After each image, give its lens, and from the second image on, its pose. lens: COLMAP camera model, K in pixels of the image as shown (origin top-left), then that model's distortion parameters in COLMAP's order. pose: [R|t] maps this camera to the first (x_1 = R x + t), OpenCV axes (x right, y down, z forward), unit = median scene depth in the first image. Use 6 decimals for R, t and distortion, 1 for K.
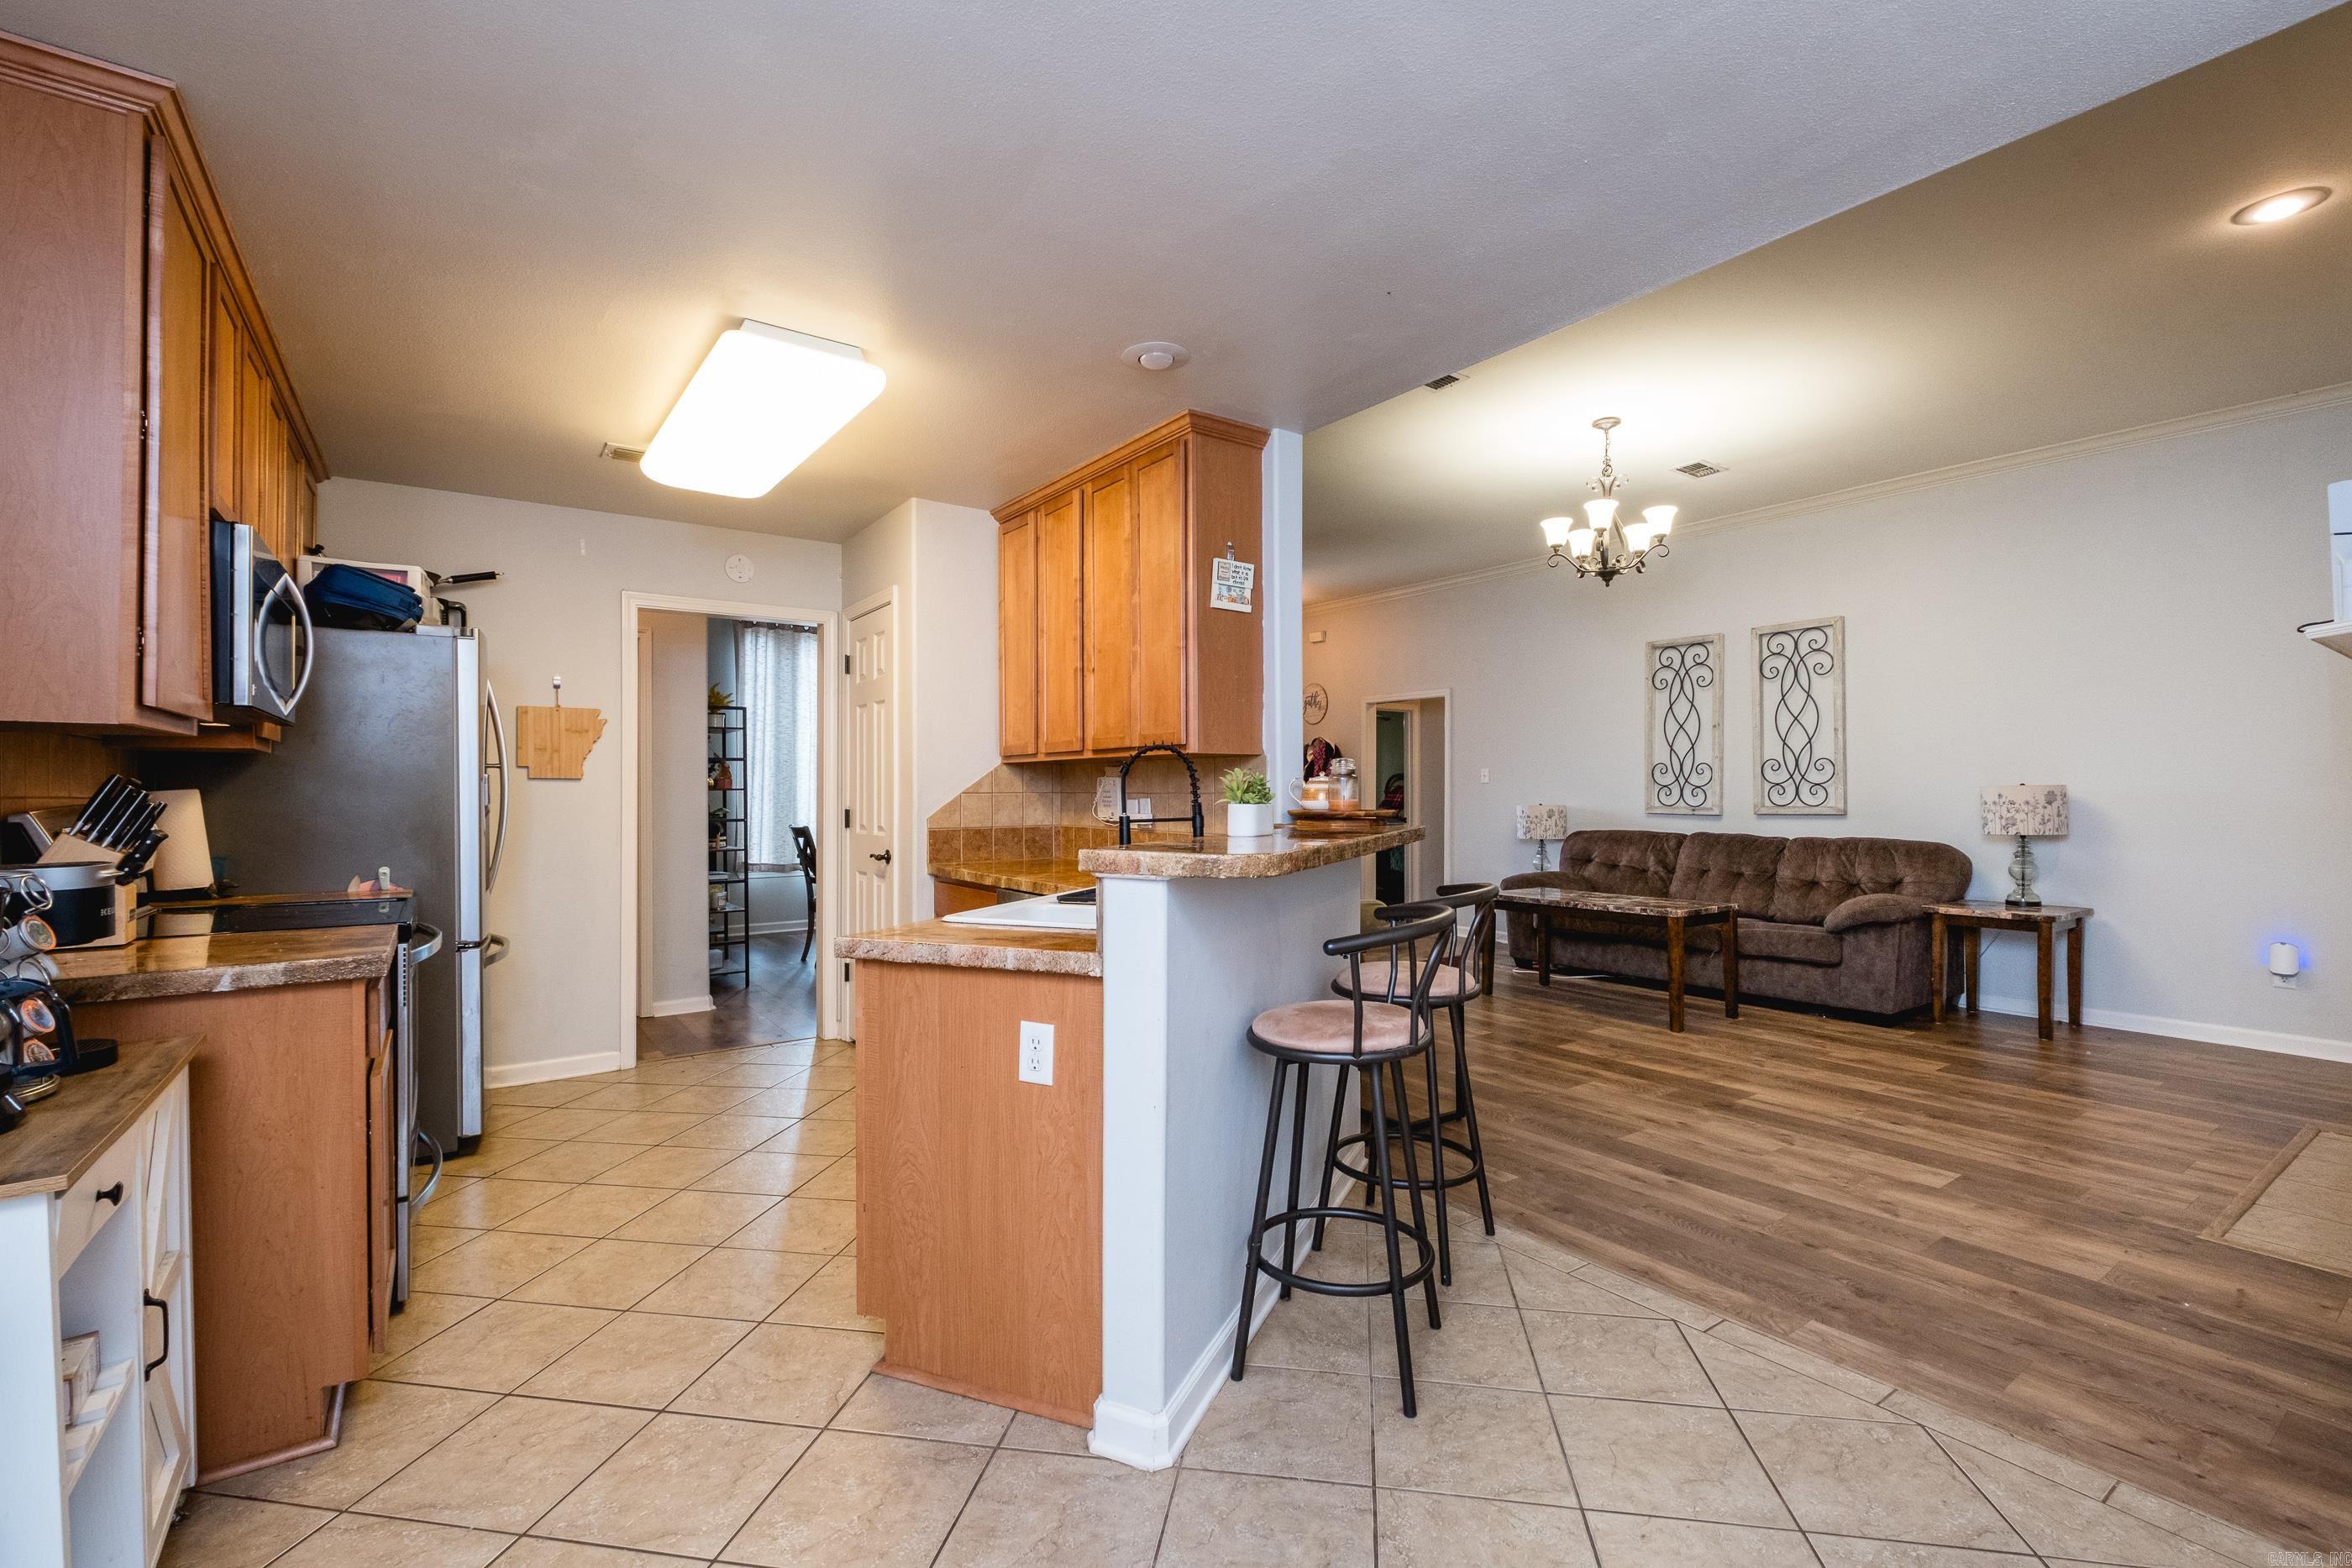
lens RADIAL K [[1053.9, 0, 1210.7], [0, 1053.9, 796.5], [0, 0, 1]] dist [-0.011657, -0.000489]
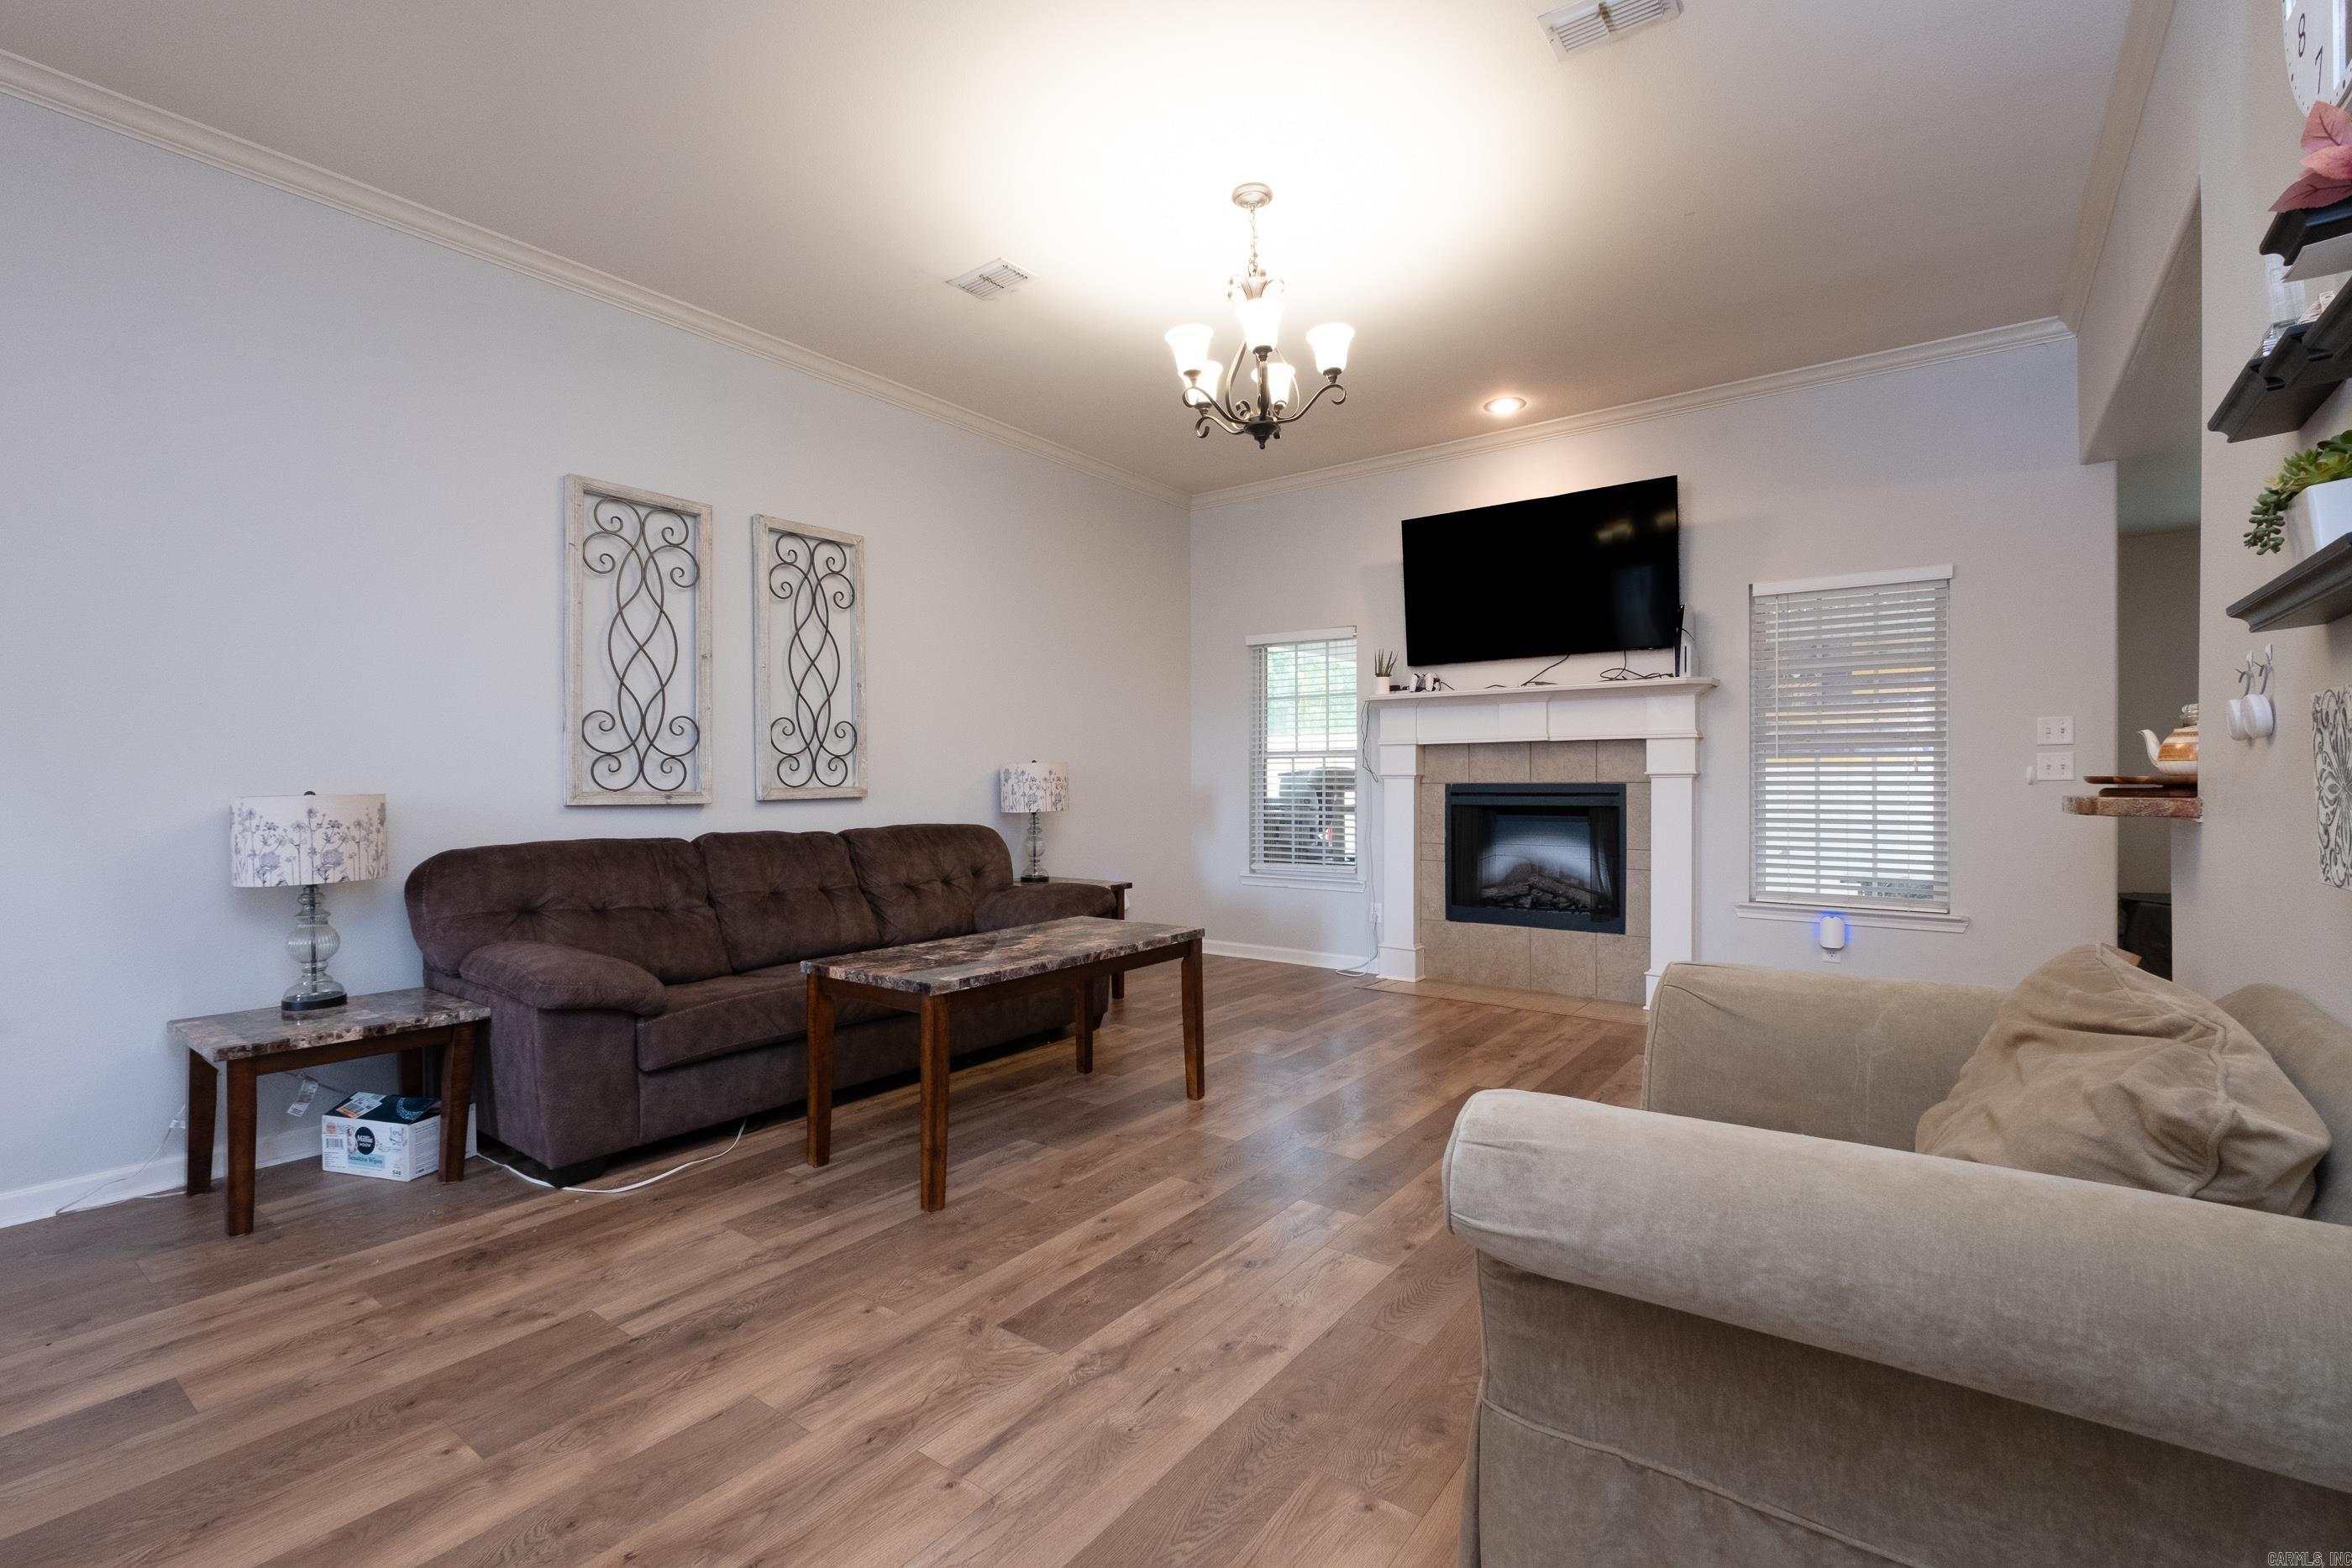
lens RADIAL K [[1017.1, 0, 1202.0], [0, 1017.1, 789.6], [0, 0, 1]] dist [0.001874, -0.000116]
pose [[-0.295878, -0.006967, 0.955200, -0.201663], [0.005965, 0.999940, 0.009141, 0.007174], [-0.955207, 0.008402, -0.295819, 1.110081]]
